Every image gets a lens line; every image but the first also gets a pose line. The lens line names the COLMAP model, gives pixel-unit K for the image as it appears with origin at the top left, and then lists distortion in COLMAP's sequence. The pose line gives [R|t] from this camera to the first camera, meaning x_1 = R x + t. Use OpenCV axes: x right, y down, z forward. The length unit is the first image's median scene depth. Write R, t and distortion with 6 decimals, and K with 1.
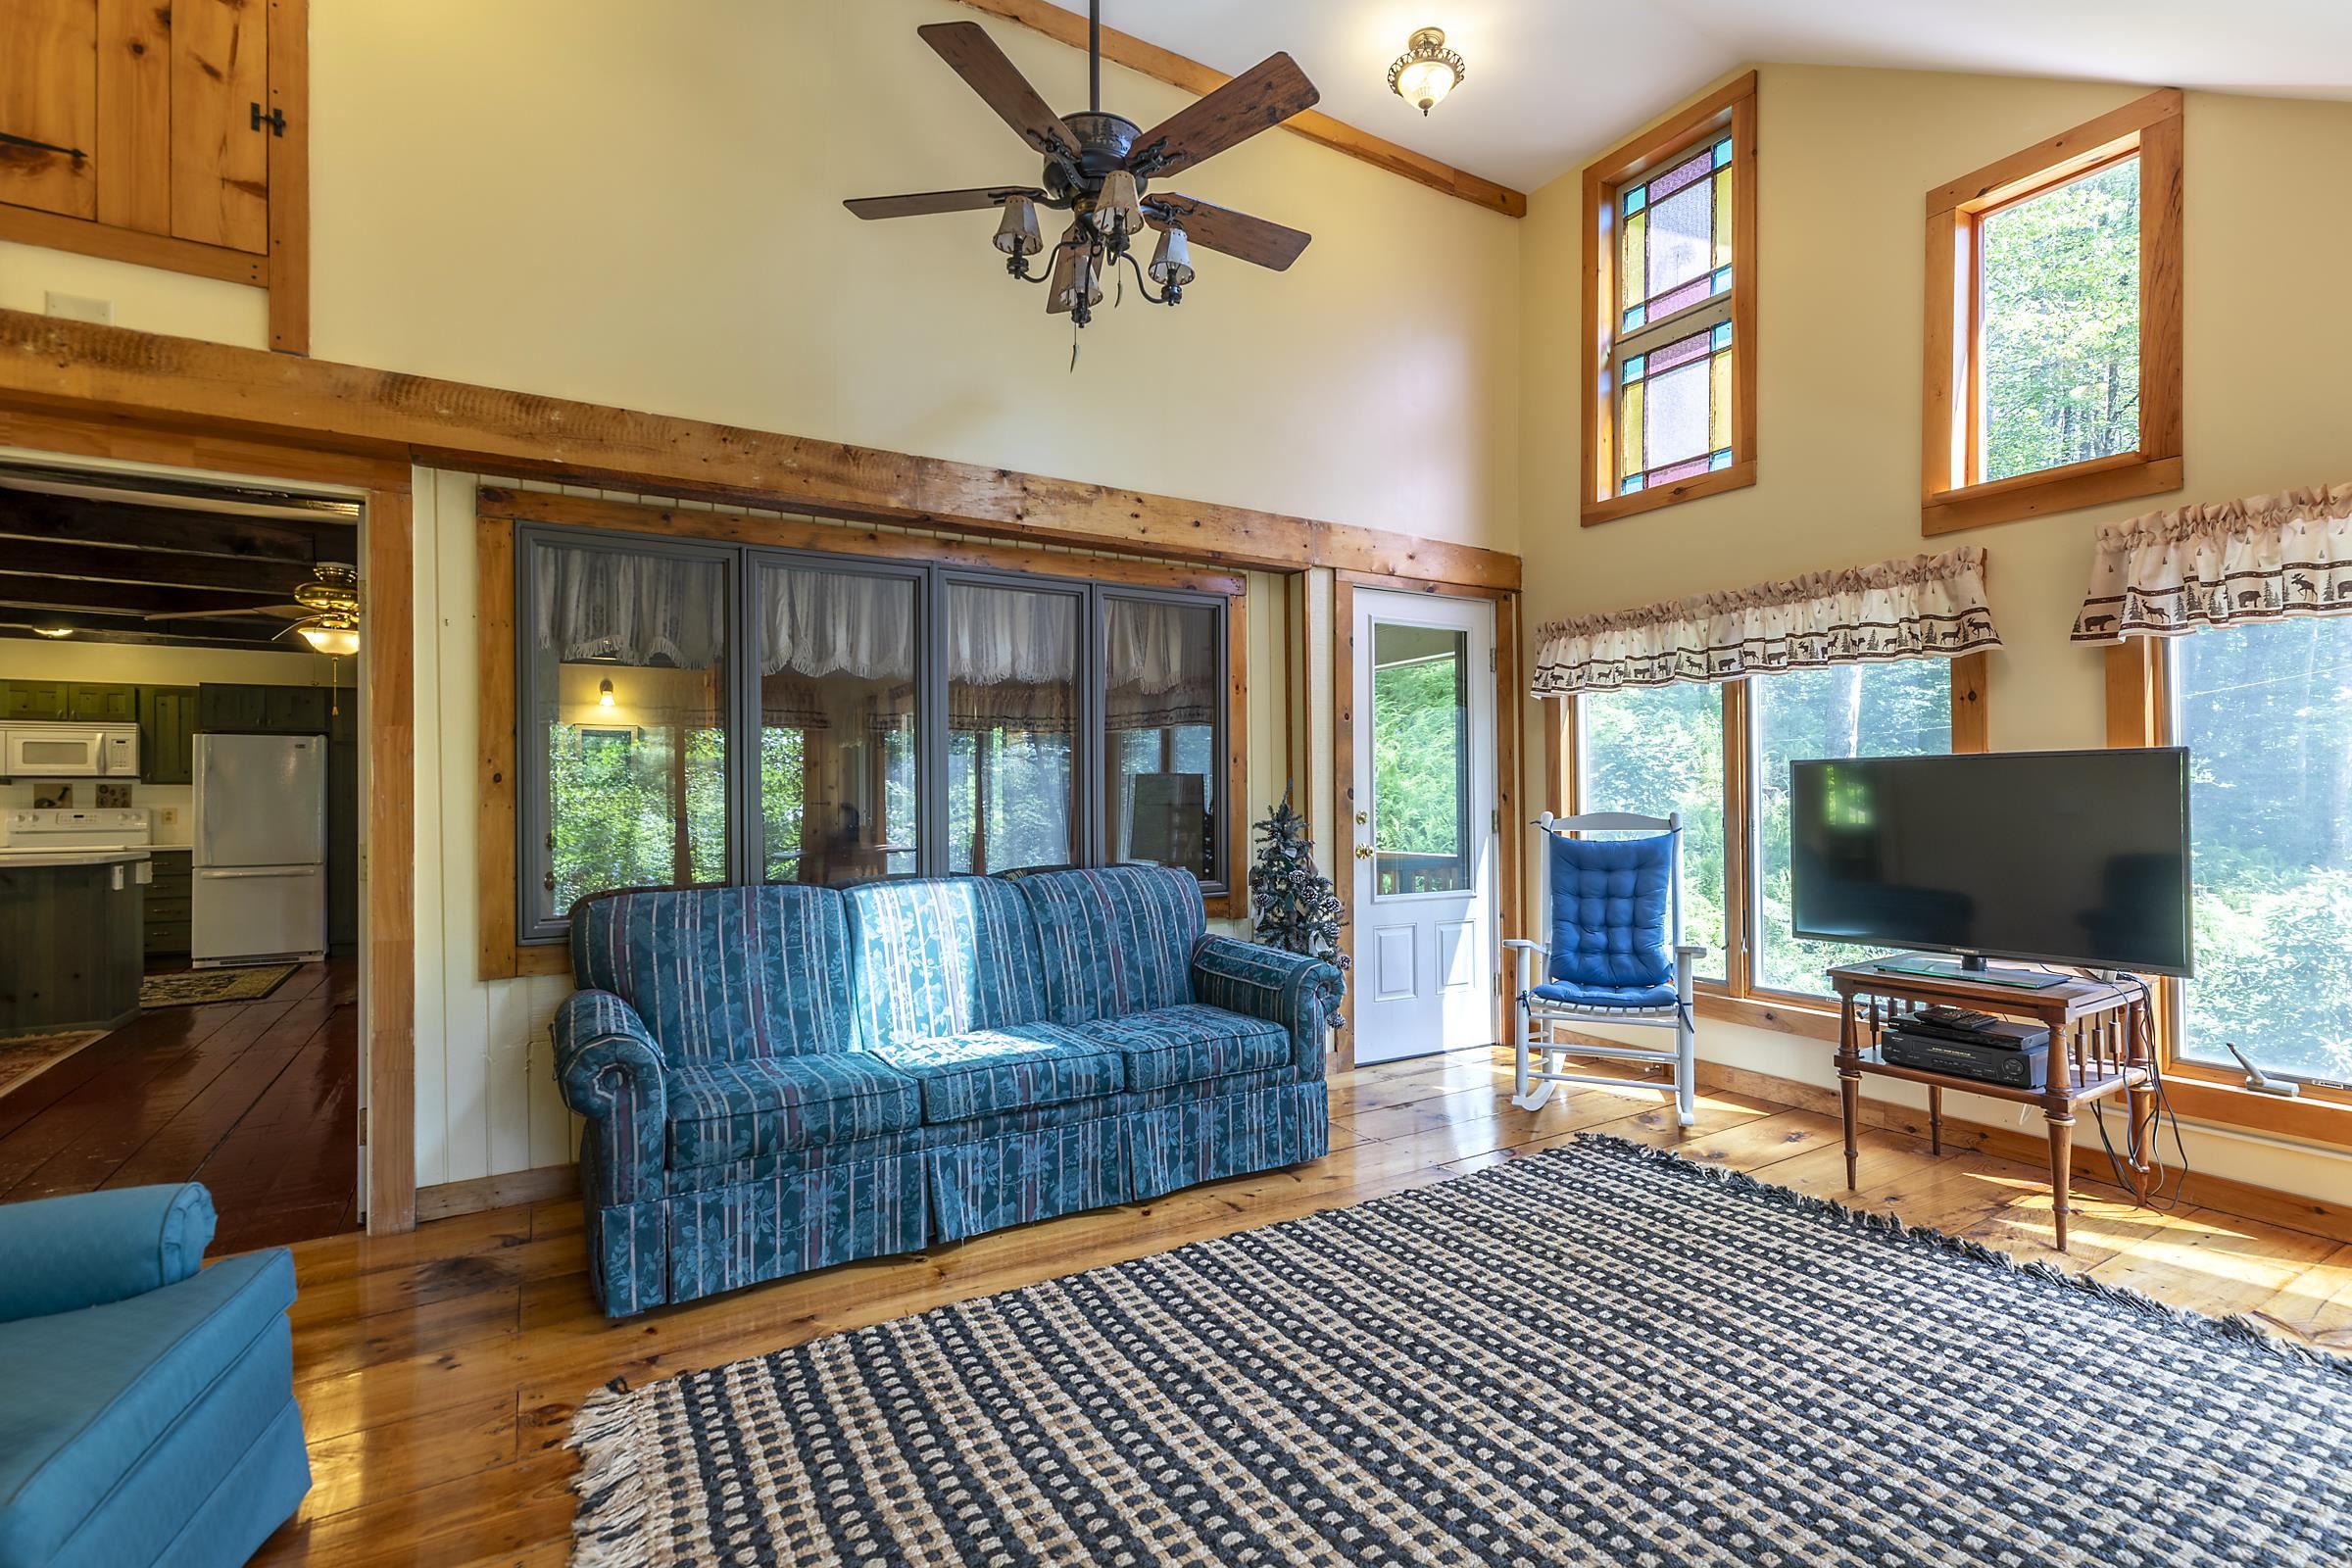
lens RADIAL K [[1097.0, 0, 1181.4], [0, 1097.0, 784.4], [0, 0, 1]] dist [0.013717, 0.000384]
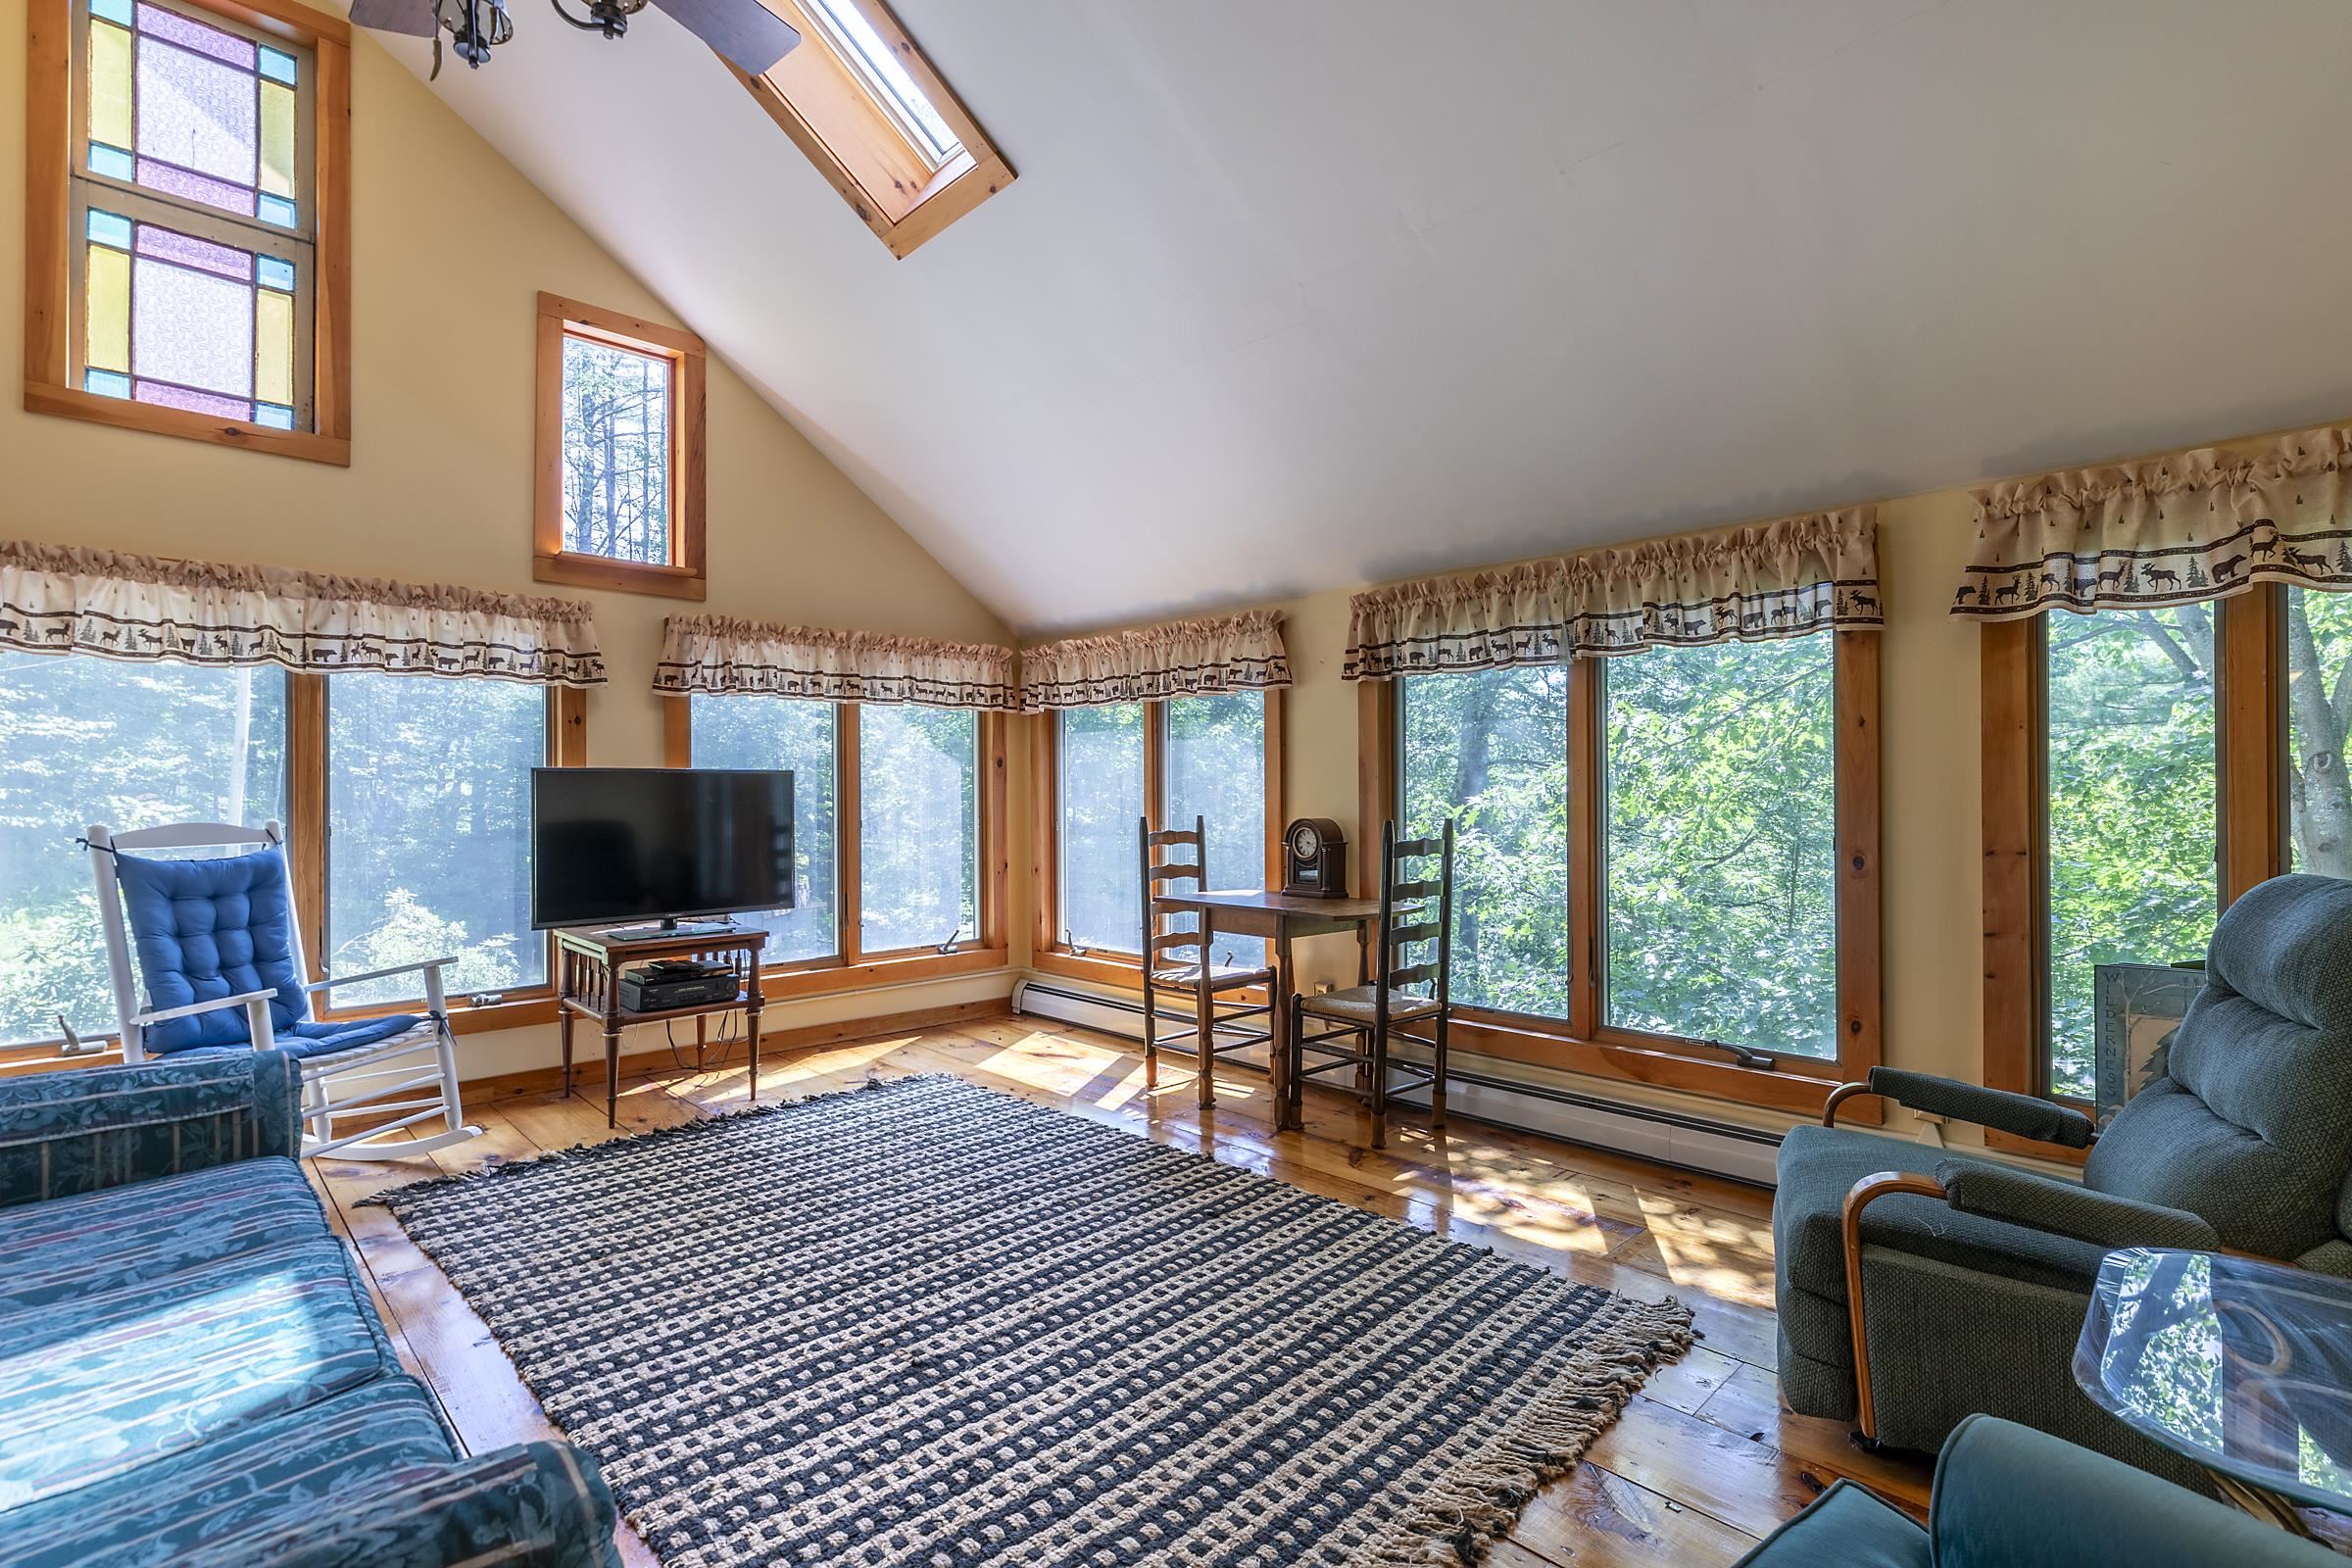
lens RADIAL K [[1097.0, 0, 1183.9], [0, 1097.0, 789.1], [0, 0, 1]] dist [0.013717, 0.000384]
pose [[-0.237540, 0.014367, 0.971272, -0.811011], [-0.002781, 0.999876, -0.015470, 0.017894], [-0.971374, -0.006376, -0.237470, 0.786387]]
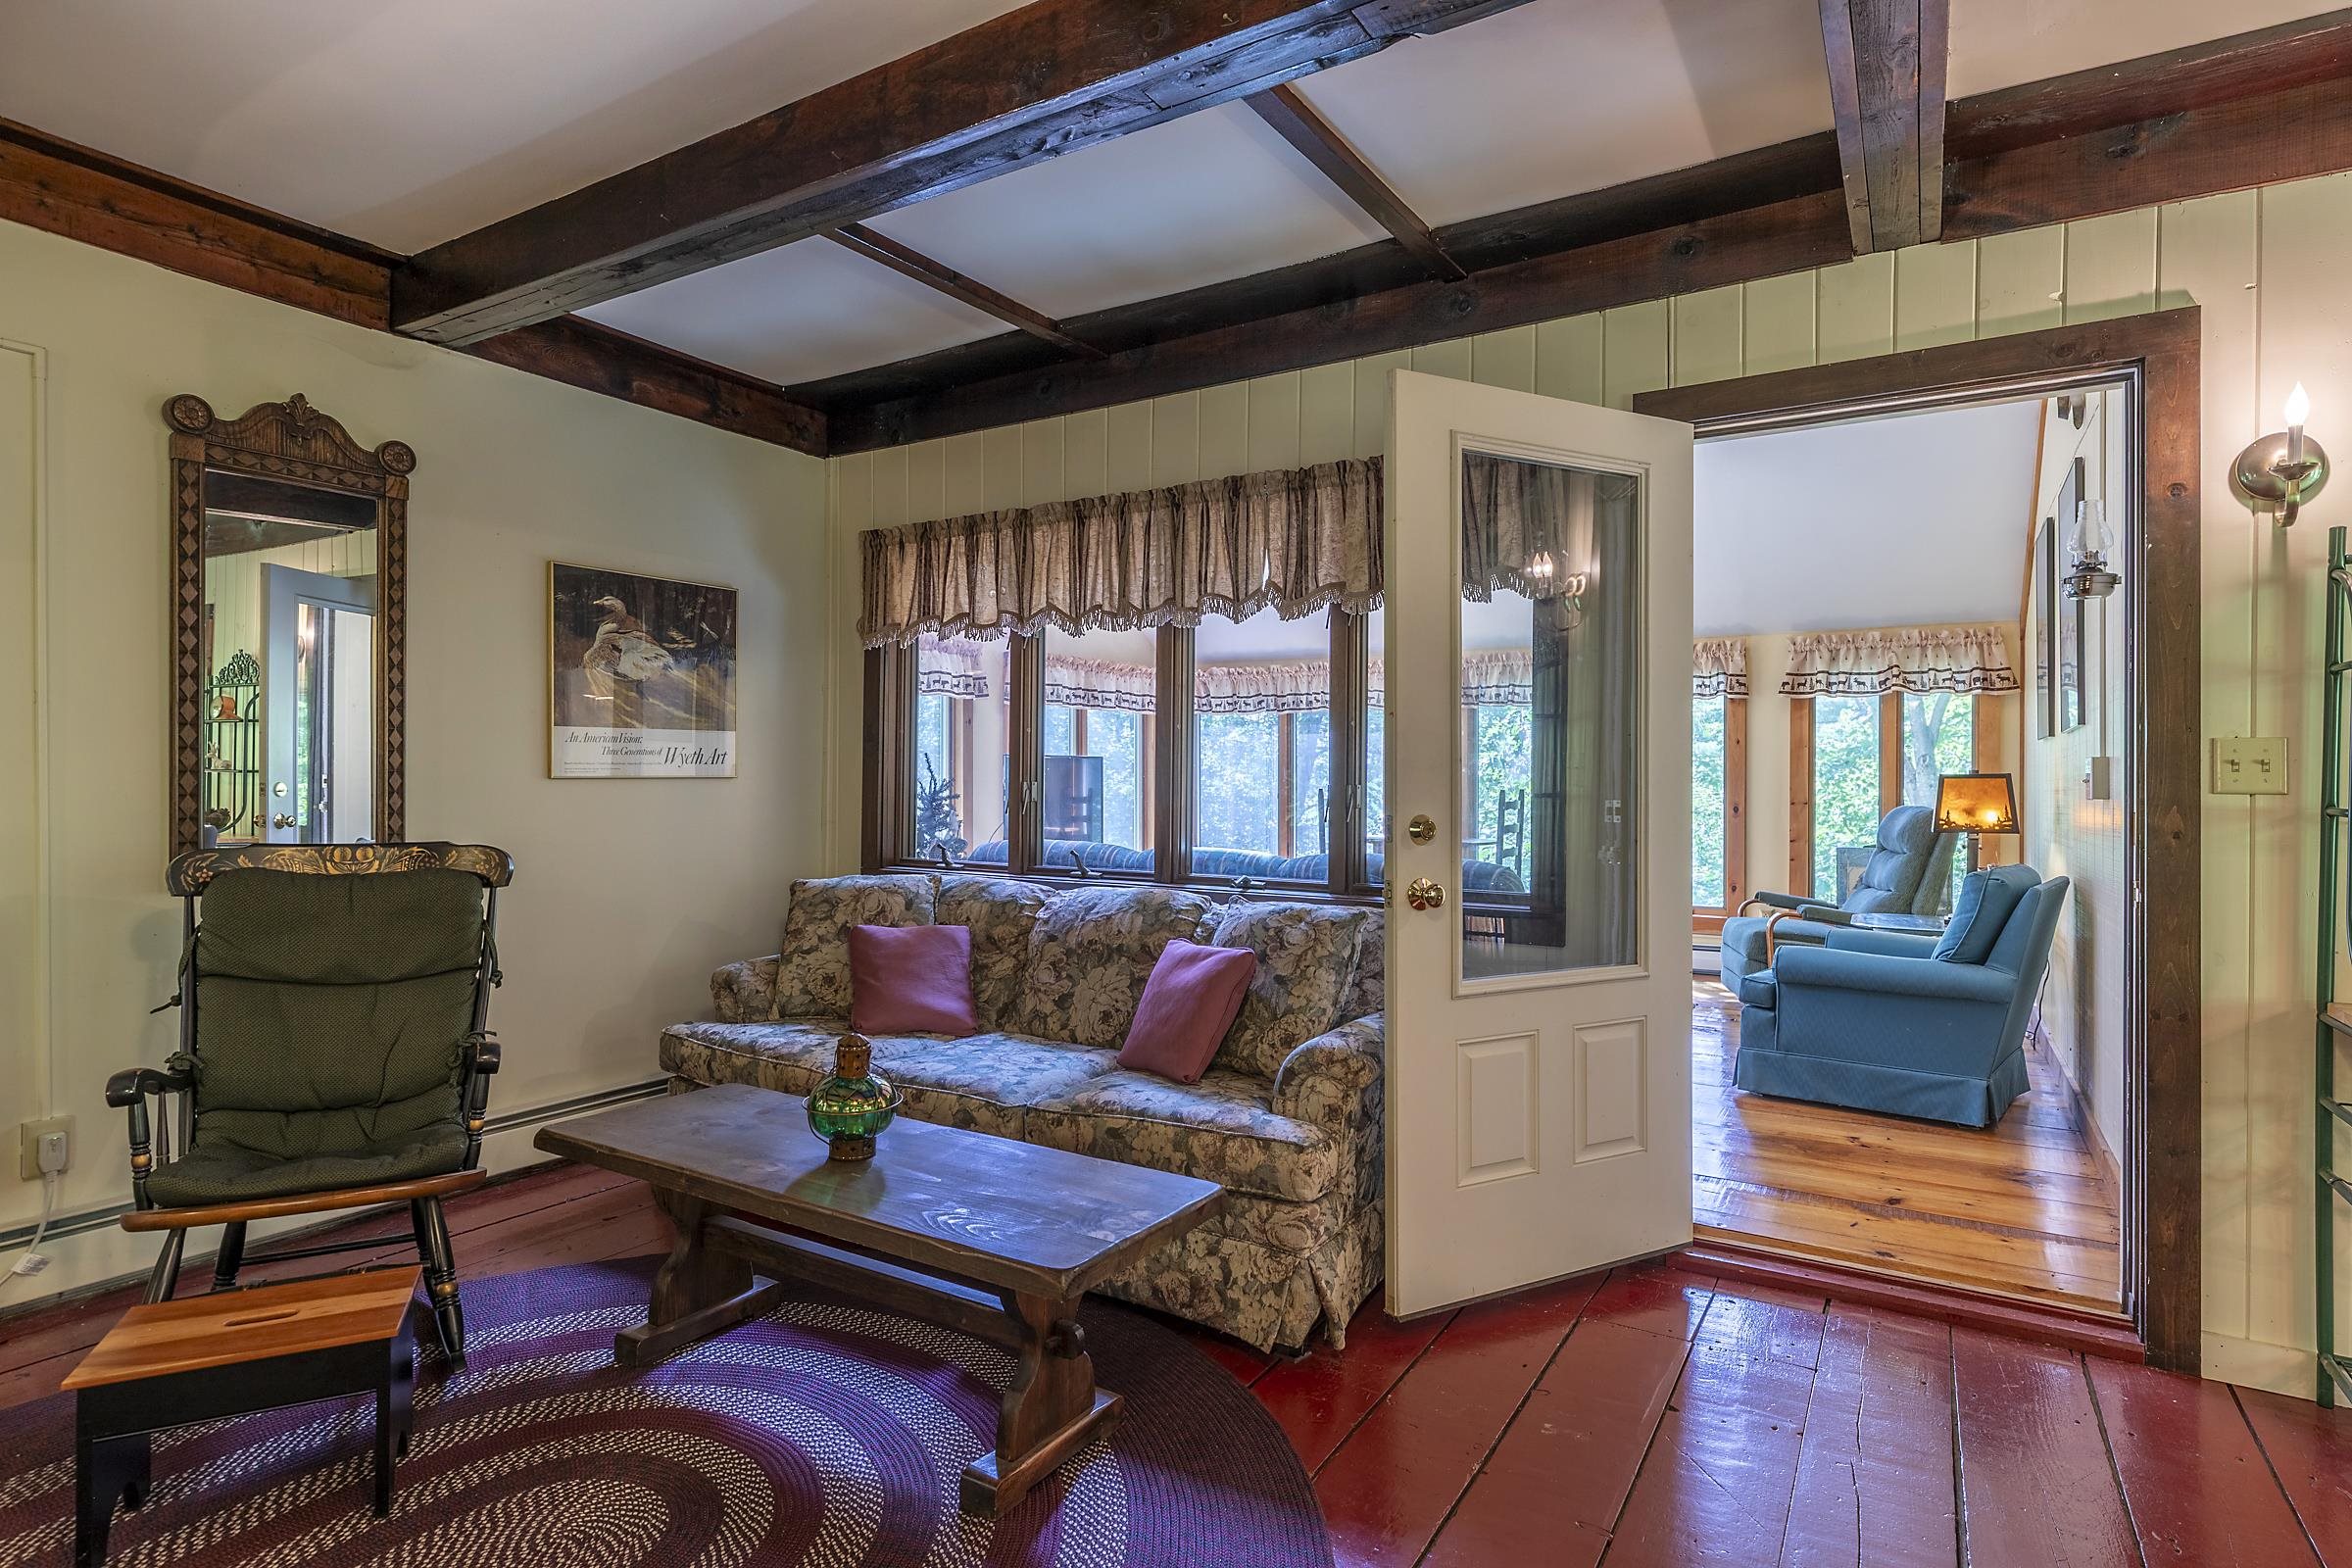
lens RADIAL K [[1247.2, 0, 1176.6], [0, 1247.2, 788.7], [0, 0, 1]] dist [-0.001931, -0.000142]
pose [[-0.469711, -0.001385, 0.882819, -1.626043], [-0.007995, 0.999964, -0.002685, 0.044692], [-0.882784, -0.008319, -0.469705, 2.090801]]
